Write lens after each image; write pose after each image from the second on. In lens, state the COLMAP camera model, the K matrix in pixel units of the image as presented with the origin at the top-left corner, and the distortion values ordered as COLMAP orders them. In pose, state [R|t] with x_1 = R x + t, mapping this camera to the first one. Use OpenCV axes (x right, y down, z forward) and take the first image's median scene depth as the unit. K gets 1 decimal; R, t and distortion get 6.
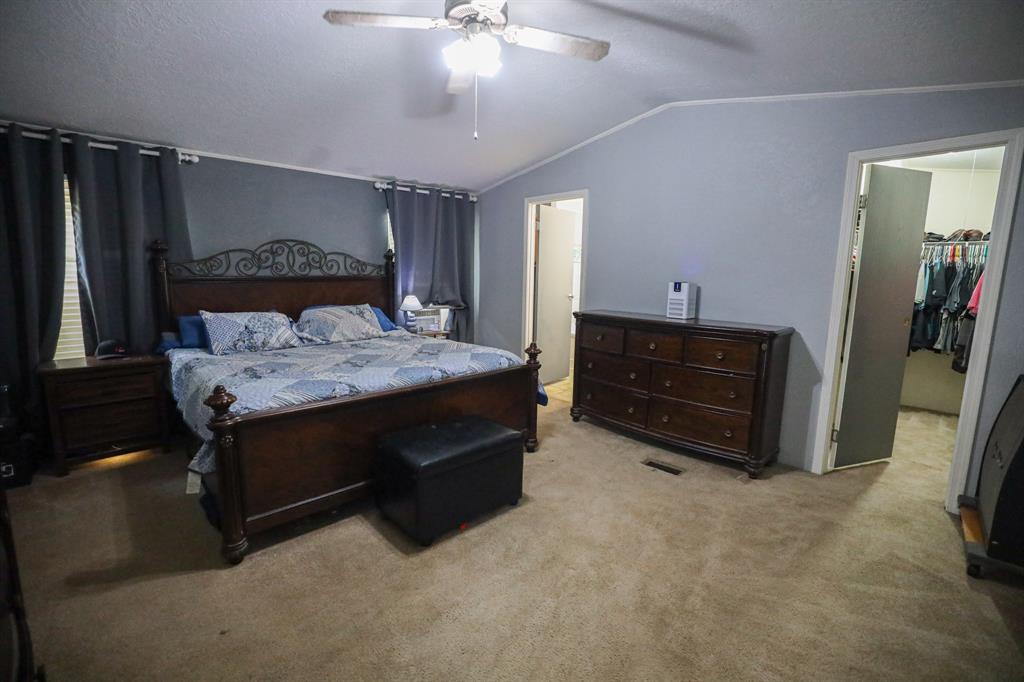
lens RADIAL K [[453.7, 0, 511.7], [0, 453.7, 345.0], [0, 0, 1]] dist [-0.026346, 0.004809]
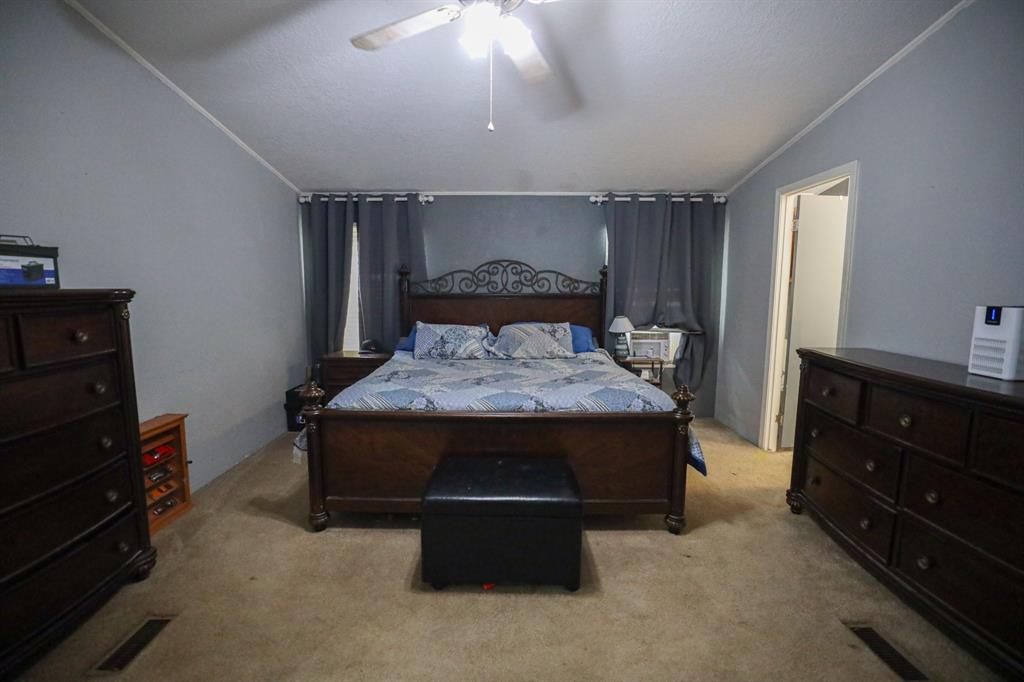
lens RADIAL K [[453.7, 0, 511.4], [0, 453.7, 343.3], [0, 0, 1]] dist [-0.026346, 0.004809]
pose [[0.716232, 0.075772, -0.693737, 0.311894], [-0.105896, 0.994377, -0.000721, -0.037623], [0.689781, 0.073981, 0.720228, 0.252211]]
